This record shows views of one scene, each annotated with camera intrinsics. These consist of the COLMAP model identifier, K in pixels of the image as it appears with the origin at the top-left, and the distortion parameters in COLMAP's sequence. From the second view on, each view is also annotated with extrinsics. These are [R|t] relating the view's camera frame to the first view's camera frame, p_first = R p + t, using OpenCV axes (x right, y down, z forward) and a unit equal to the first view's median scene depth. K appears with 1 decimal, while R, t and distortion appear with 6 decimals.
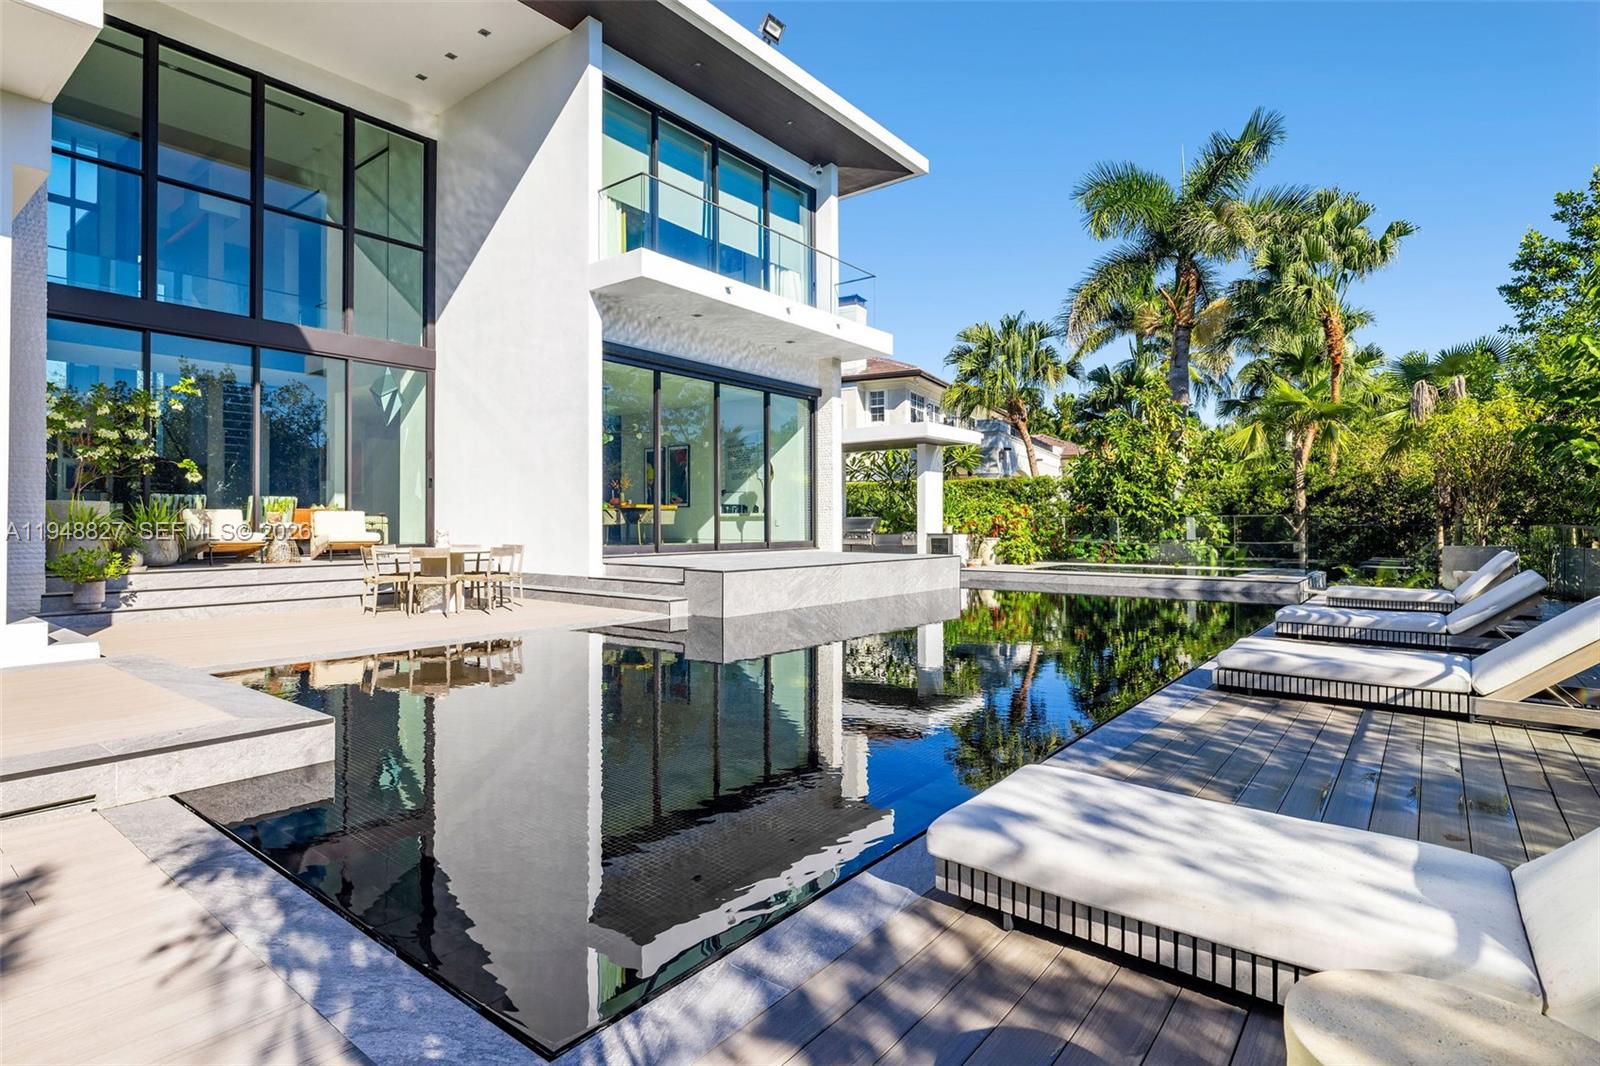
lens RADIAL K [[784.9, 0, 800.0], [0, 784.9, 533.0], [0, 0, 1]] dist [-0.017711, 0.000320]
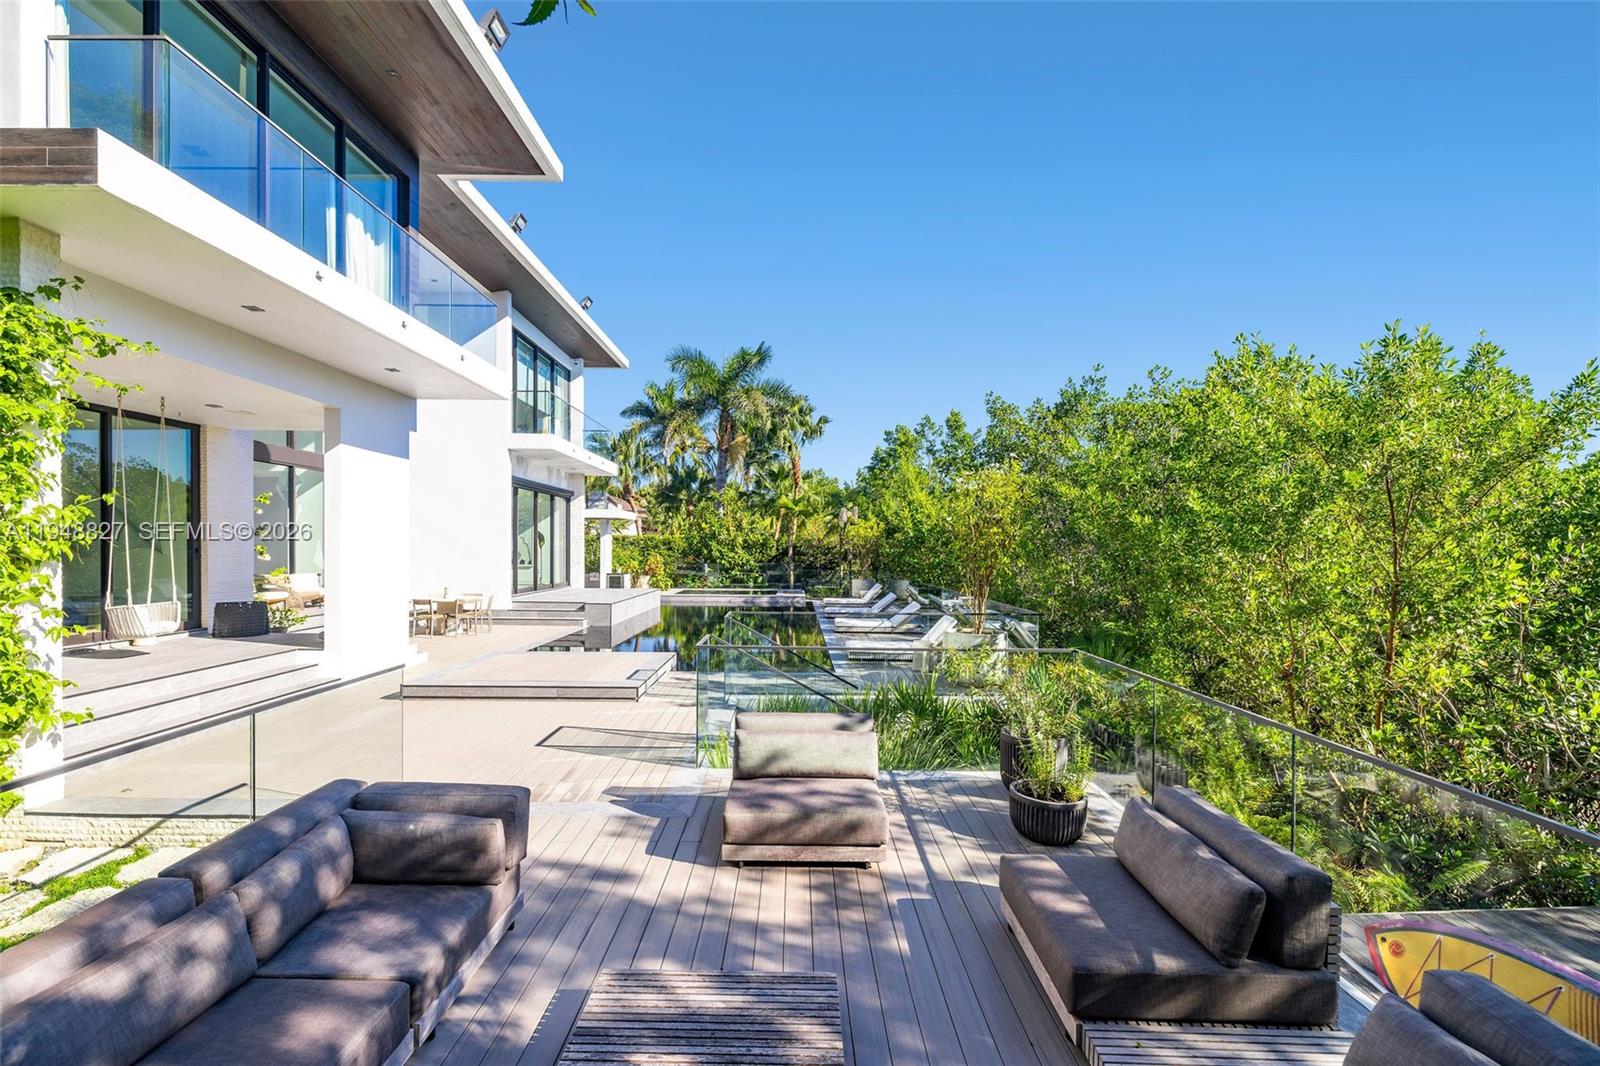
lens RADIAL K [[677.2, 0, 797.6], [0, 677.2, 556.4], [0, 0, 1]] dist [0.000183, 0.000002]
pose [[0.772706, -0.004056, 0.634751, -0.429164], [-0.000940, 0.999971, 0.007535, -0.045886], [-0.634763, -0.006419, 0.772680, -0.348632]]
